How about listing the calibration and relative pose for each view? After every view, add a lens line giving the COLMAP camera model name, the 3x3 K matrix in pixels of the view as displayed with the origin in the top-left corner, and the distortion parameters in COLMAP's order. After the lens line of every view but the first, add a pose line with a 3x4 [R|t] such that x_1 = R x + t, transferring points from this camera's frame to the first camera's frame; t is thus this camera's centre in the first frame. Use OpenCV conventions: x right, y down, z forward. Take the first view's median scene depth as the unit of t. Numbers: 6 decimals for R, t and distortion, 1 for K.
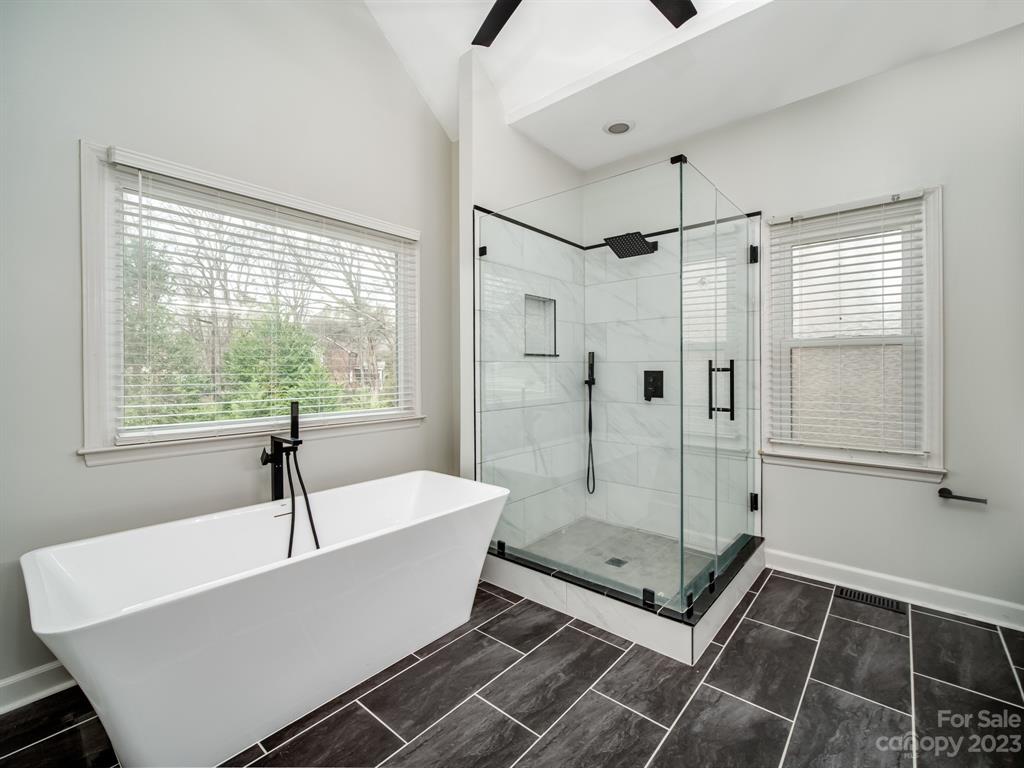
lens RADIAL K [[457.0, 0, 514.4], [0, 457.0, 367.8], [0, 0, 1]] dist [-0.001393, -0.000180]
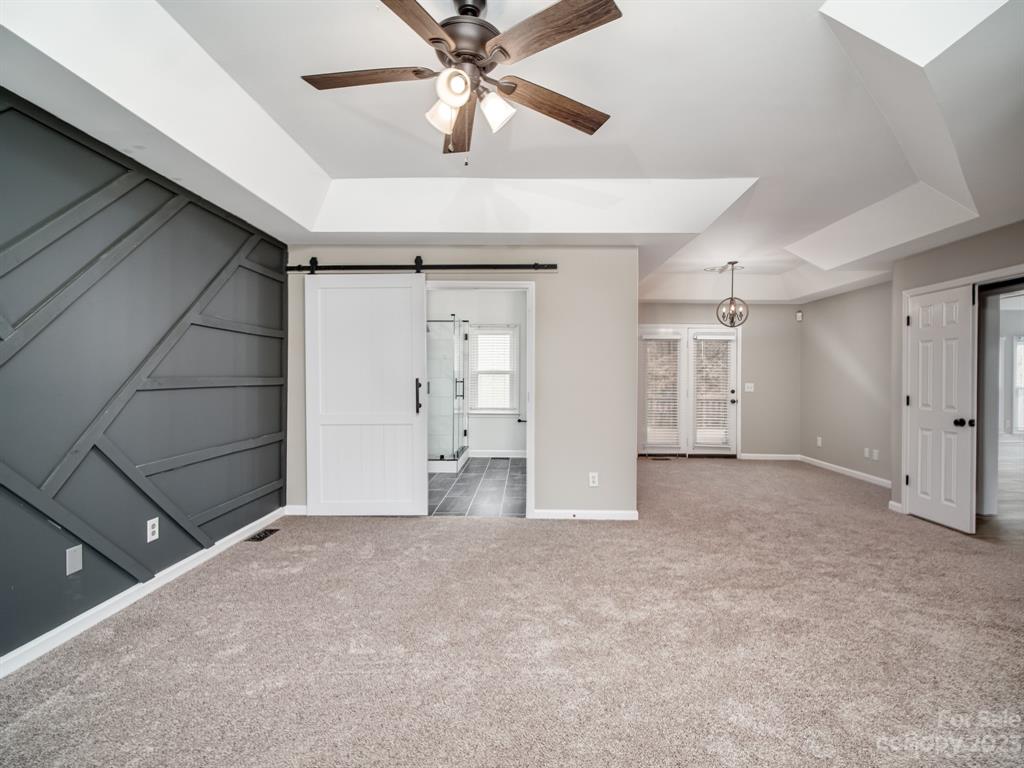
lens RADIAL K [[438.7, 0, 512.0], [0, 438.7, 384.0], [0, 0, 1]] dist [-0.001029, -0.000081]
pose [[0.770516, 0.002737, 0.637415, -0.875957], [-0.013118, 0.999847, 0.011564, -0.014469], [-0.637286, -0.017272, 0.770434, -1.103029]]
